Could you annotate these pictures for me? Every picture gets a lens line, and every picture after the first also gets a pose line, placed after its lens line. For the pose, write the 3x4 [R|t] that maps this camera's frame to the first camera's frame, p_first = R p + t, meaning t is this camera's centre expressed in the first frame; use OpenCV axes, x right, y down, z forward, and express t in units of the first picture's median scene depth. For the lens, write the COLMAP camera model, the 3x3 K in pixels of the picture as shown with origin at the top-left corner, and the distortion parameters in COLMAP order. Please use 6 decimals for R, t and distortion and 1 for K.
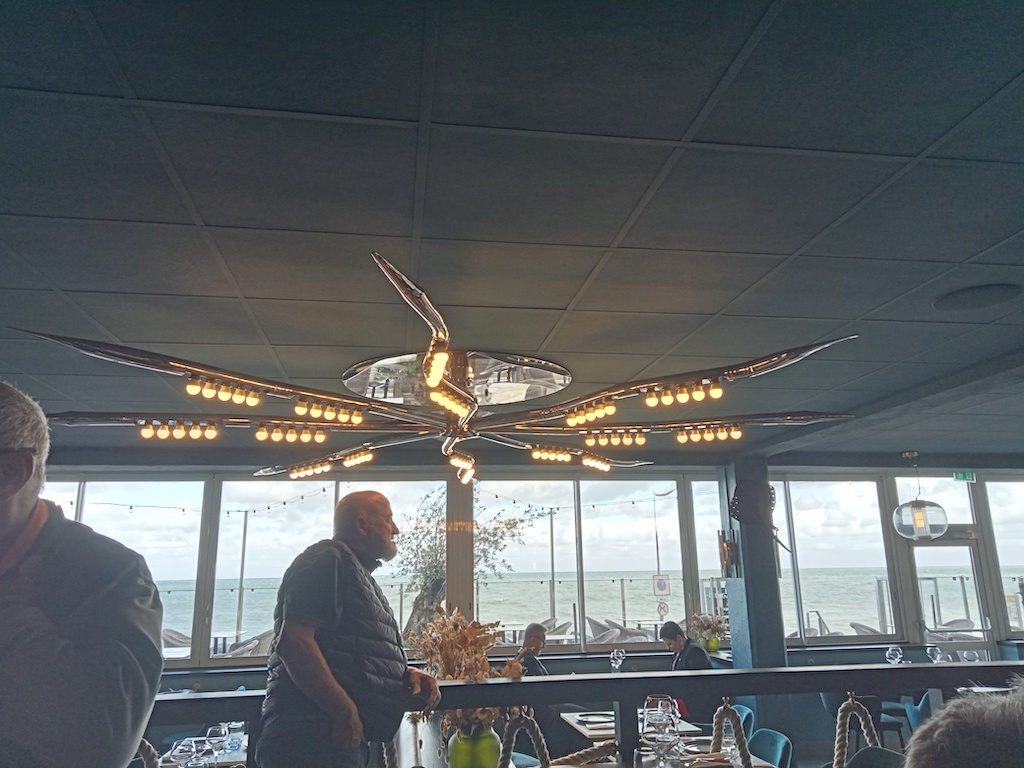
lens RADIAL K [[775.9, 0, 514.0], [0, 775.9, 375.2], [0, 0, 1]] dist [0.023650, -0.005981]
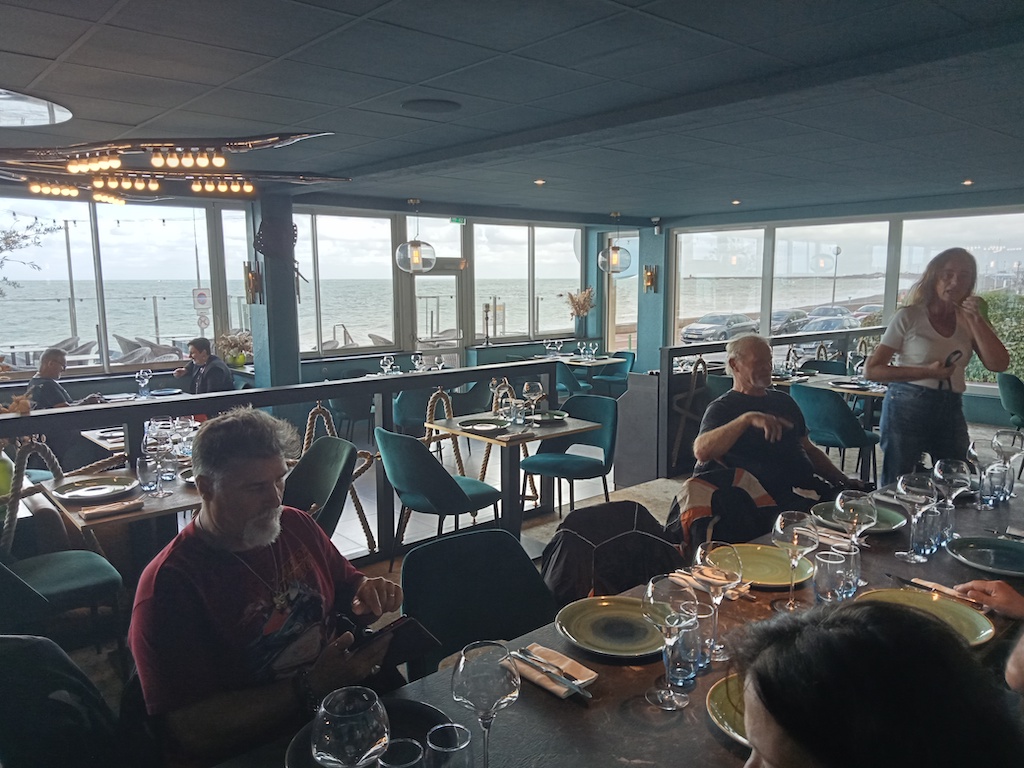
lens RADIAL K [[775.9, 0, 517.0], [0, 775.9, 390.6], [0, 0, 1]] dist [0.023650, -0.005981]
pose [[0.848024, -0.064755, 0.525987, 0.005198], [-0.137712, 0.931486, 0.336703, -0.046314], [-0.511753, -0.357967, 0.781005, -0.091973]]
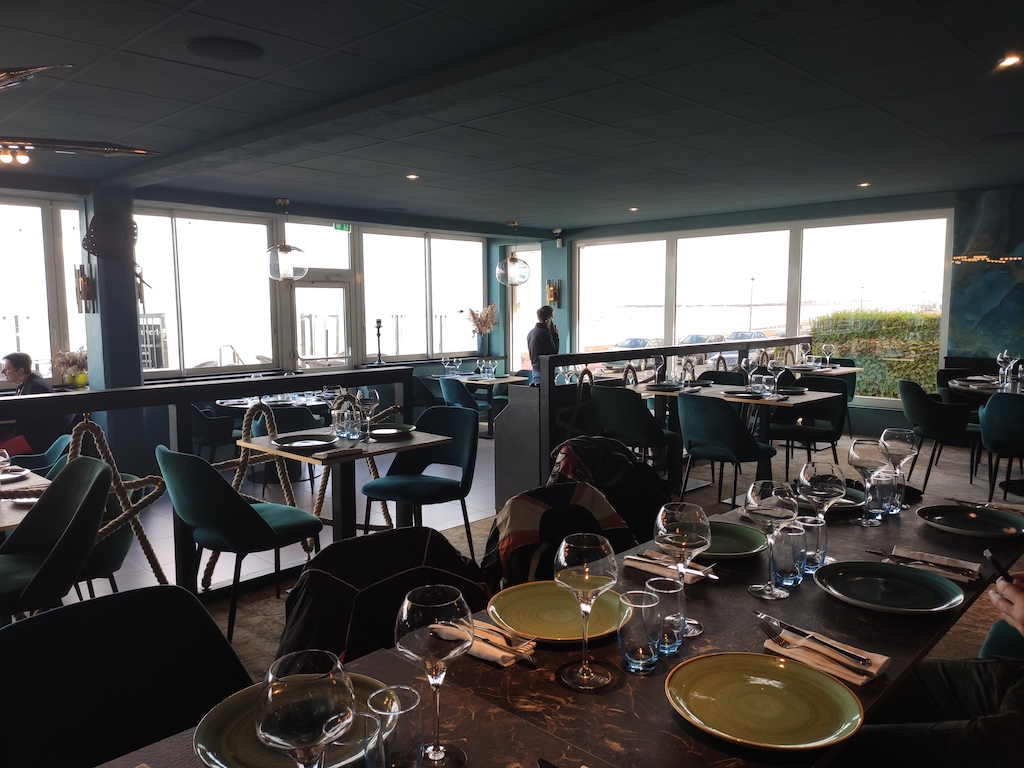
lens RADIAL K [[783.7, 0, 525.3], [0, 783.7, 382.0], [0, 0, 1]] dist [0.091042, -0.128873]
pose [[0.790636, -0.046631, 0.610508, 0.096801], [-0.157852, 0.947866, 0.276825, -0.014979], [-0.591589, -0.315238, 0.742057, -0.066235]]
